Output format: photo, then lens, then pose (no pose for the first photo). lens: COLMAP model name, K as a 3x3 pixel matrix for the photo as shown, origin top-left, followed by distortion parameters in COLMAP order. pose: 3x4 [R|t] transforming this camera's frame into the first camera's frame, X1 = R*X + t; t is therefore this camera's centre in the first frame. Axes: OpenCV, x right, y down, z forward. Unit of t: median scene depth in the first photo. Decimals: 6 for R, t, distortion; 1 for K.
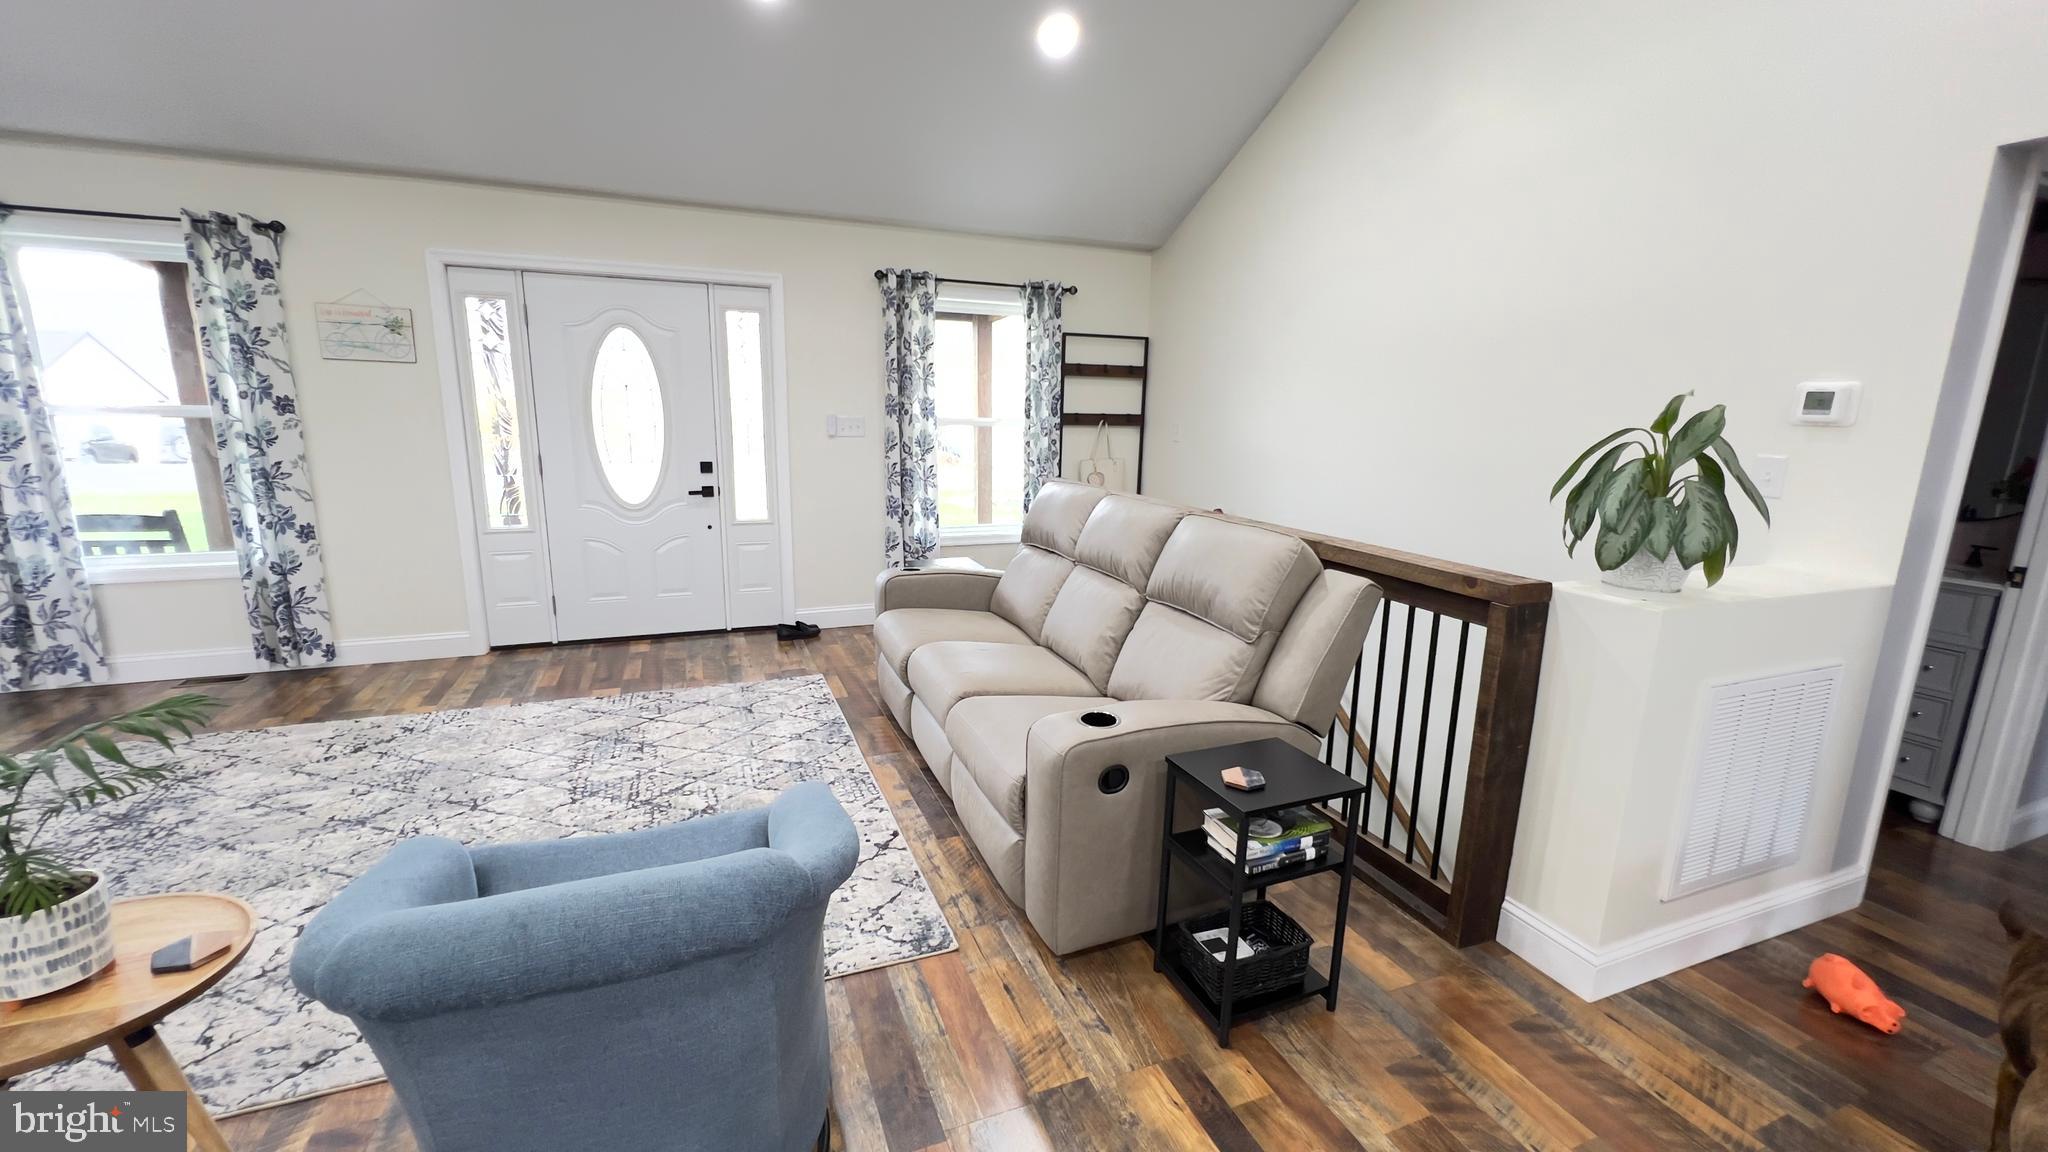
lens RADIAL K [[823.5, 0, 1024.0], [0, 823.5, 576.0], [0, 0, 1]] dist [-0.000064, -0.000009]
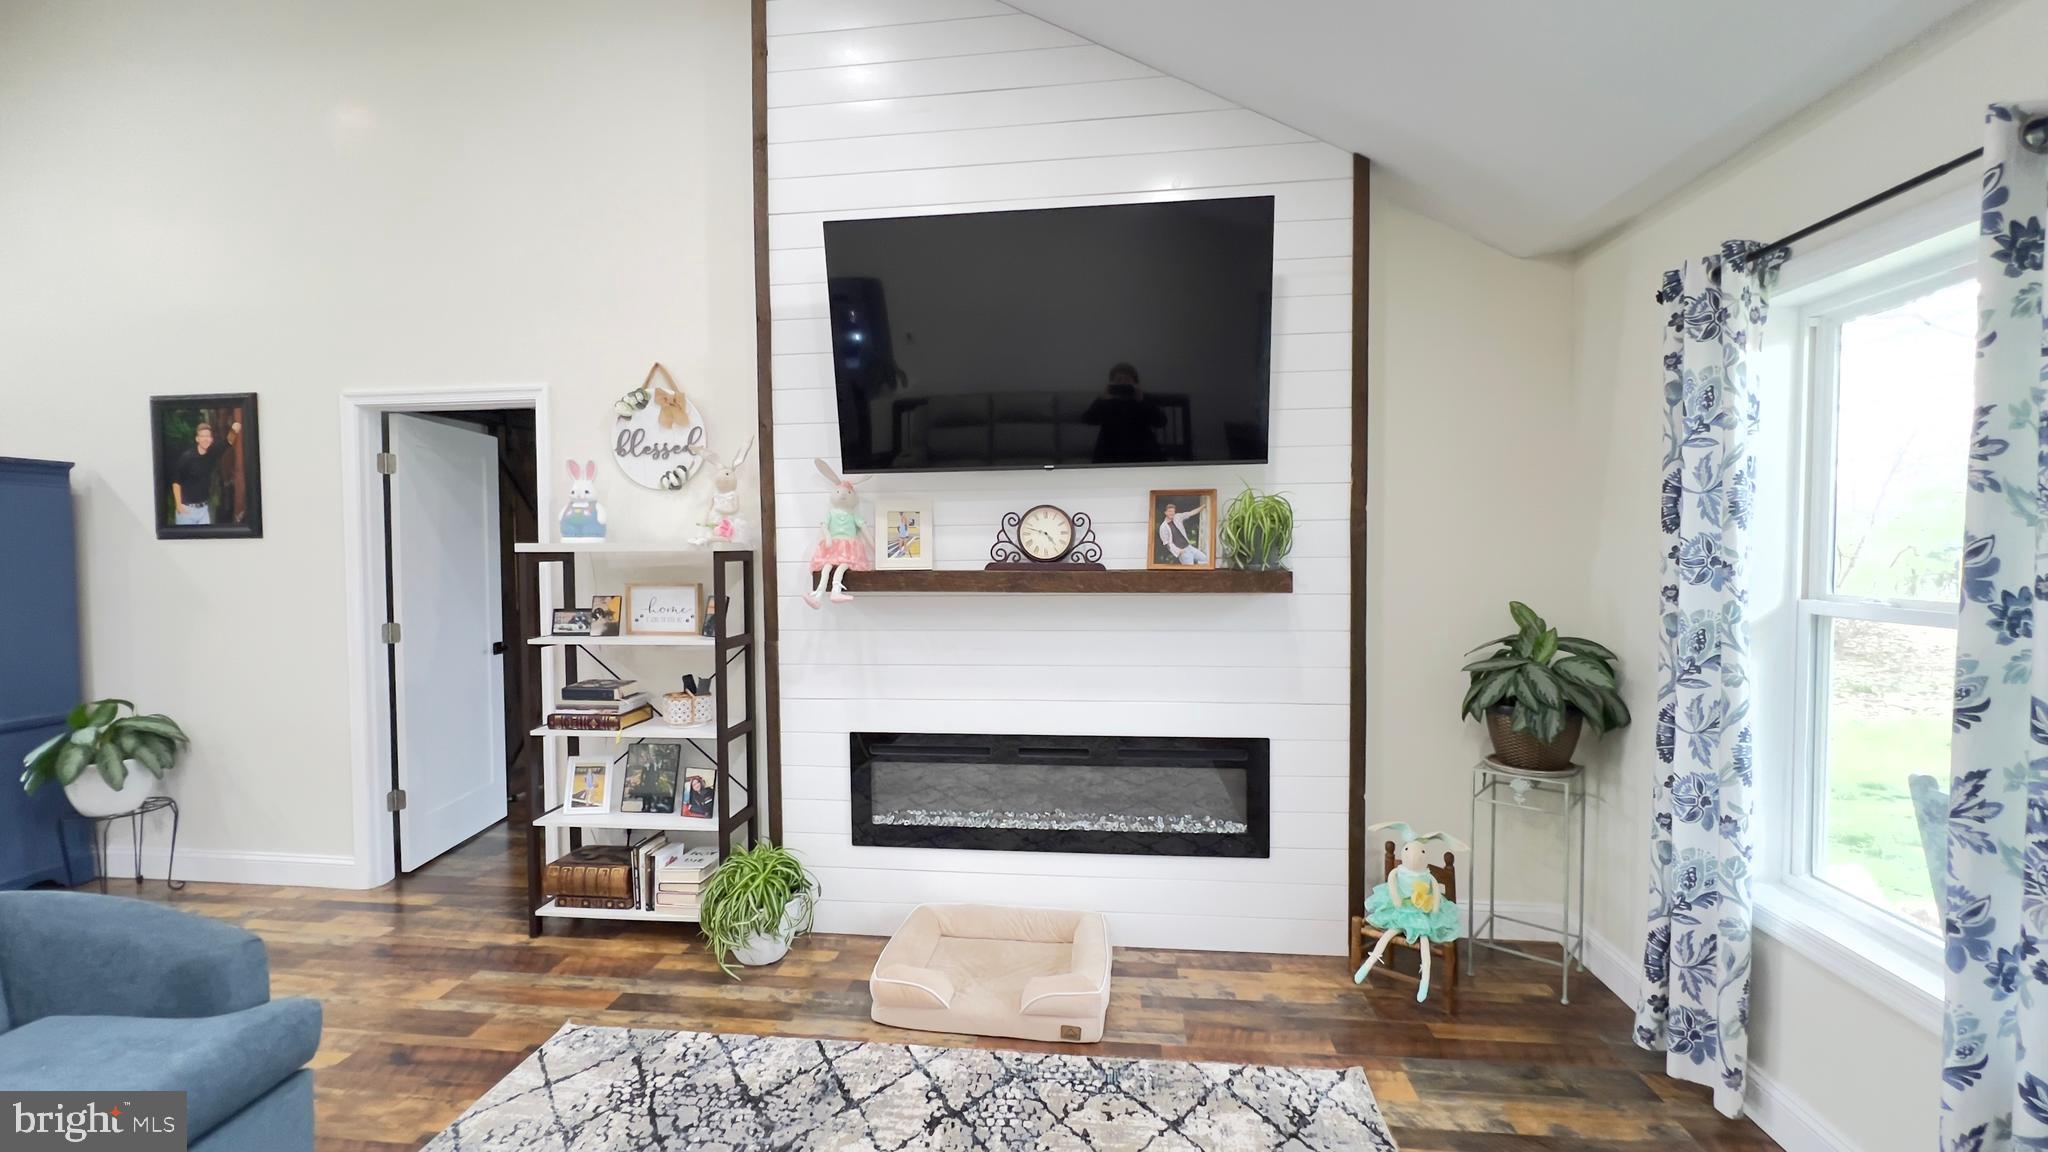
lens RADIAL K [[855.4, 0, 1020.7], [0, 855.4, 576.8], [0, 0, 1]] dist [-0.000494, 0.000326]
pose [[-0.481079, 0.016700, -0.876518, -0.423291], [-0.179679, 0.976716, 0.117226, -0.184744], [0.858067, 0.213886, -0.466876, 0.780746]]
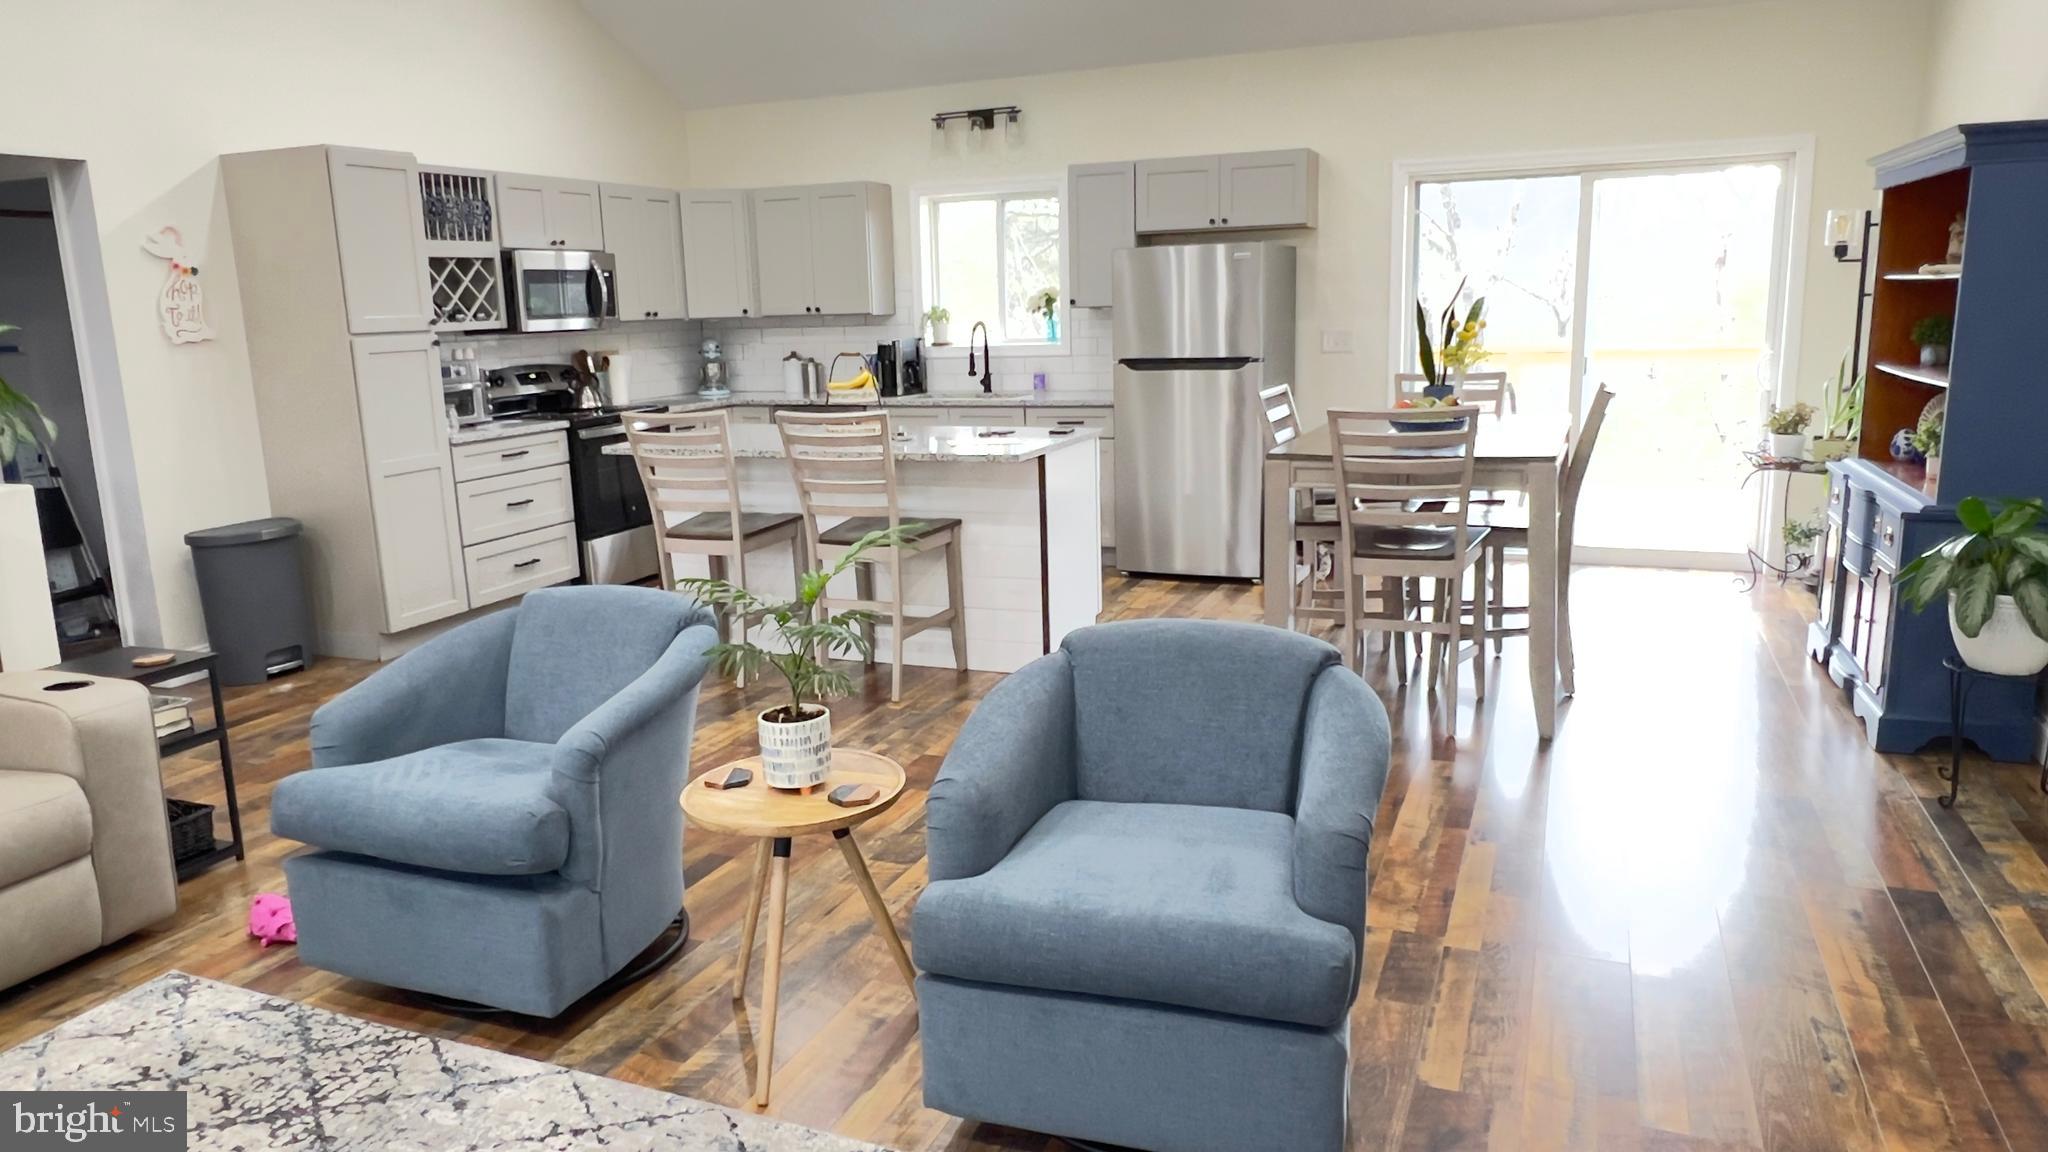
lens RADIAL K [[1352.2, 0, 1014.6], [0, 1352.2, 568.3], [0, 0, 1]] dist [0.001443, -0.000214]
pose [[-0.713520, -0.136453, 0.687219, -0.894417], [0.155483, 0.925557, 0.345210, -0.159361], [-0.683165, 0.353165, -0.639187, 0.632918]]
